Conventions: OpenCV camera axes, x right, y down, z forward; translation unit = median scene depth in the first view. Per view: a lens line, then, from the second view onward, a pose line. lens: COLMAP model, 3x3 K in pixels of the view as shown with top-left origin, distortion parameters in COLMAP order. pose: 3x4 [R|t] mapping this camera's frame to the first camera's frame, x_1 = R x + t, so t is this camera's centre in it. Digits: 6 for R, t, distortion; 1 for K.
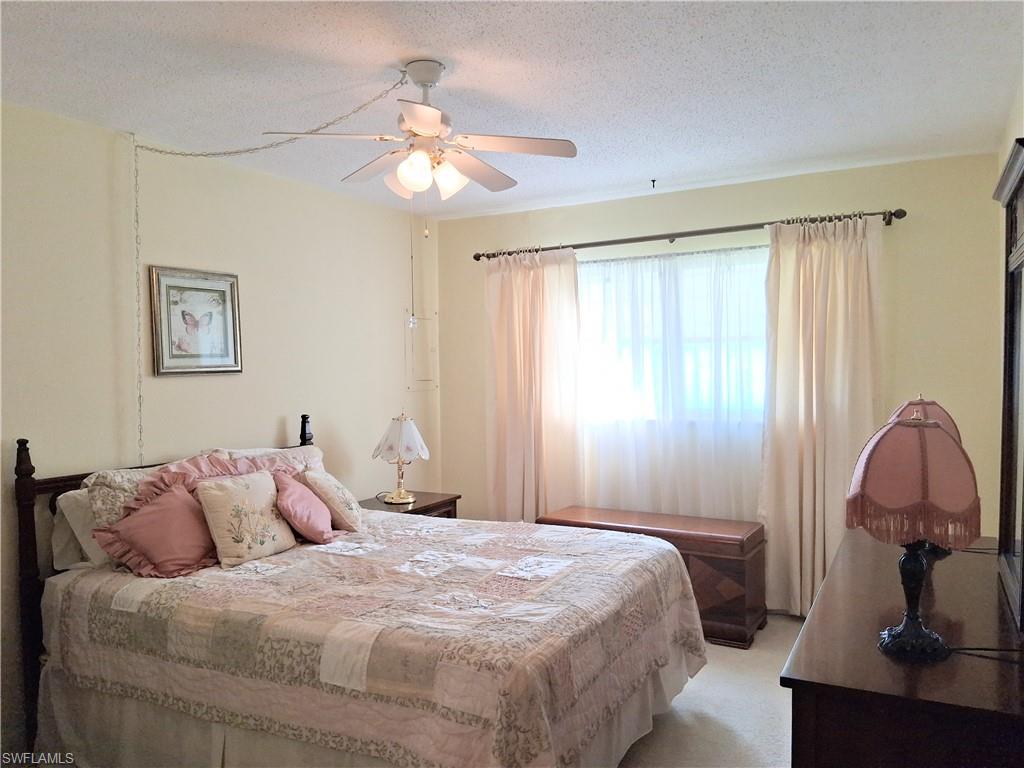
lens RADIAL K [[770.5, 0, 513.0], [0, 770.5, 385.0], [0, 0, 1]] dist [0.049553, -0.006901]
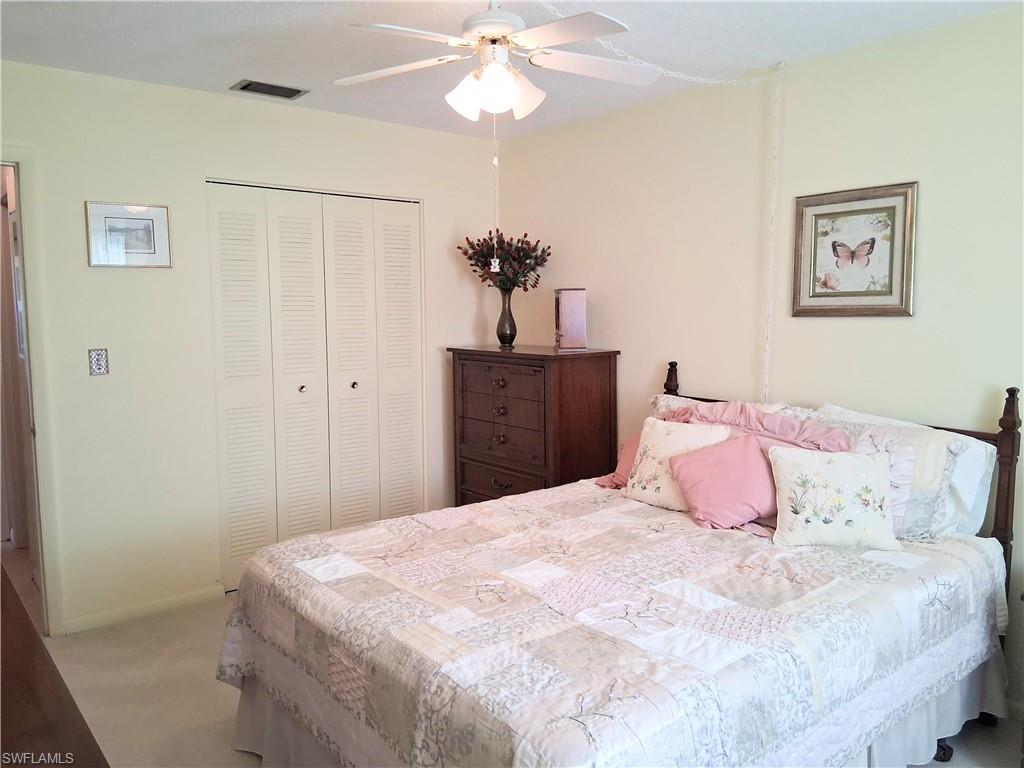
lens RADIAL K [[770.5, 0, 516.8], [0, 770.5, 382.7], [0, 0, 1]] dist [0.049553, -0.006901]
pose [[-0.376713, 0.110235, -0.919747, 0.527069], [-0.015167, 0.992027, 0.125110, -0.043081], [0.926206, 0.061080, -0.372038, 1.015758]]
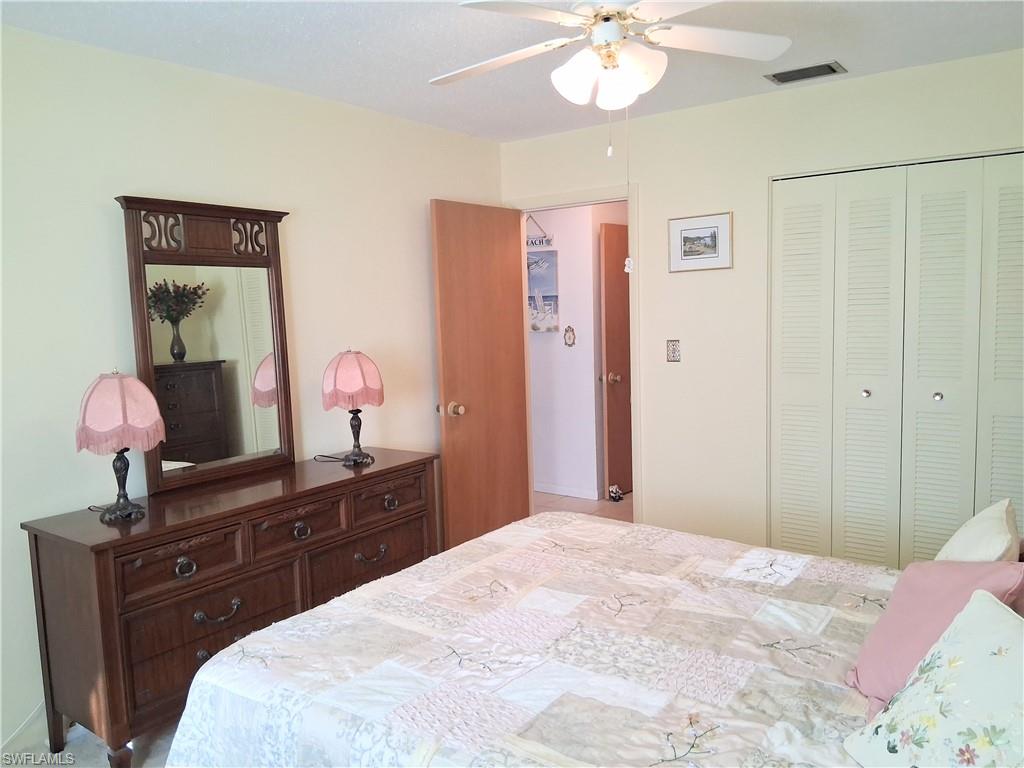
lens RADIAL K [[770.5, 0, 515.9], [0, 770.5, 386.4], [0, 0, 1]] dist [0.049553, -0.006901]
pose [[-0.990733, 0.032483, 0.131879, -0.085475], [0.050554, 0.989406, 0.136085, -0.056844], [-0.126061, 0.141491, -0.981880, 1.363431]]
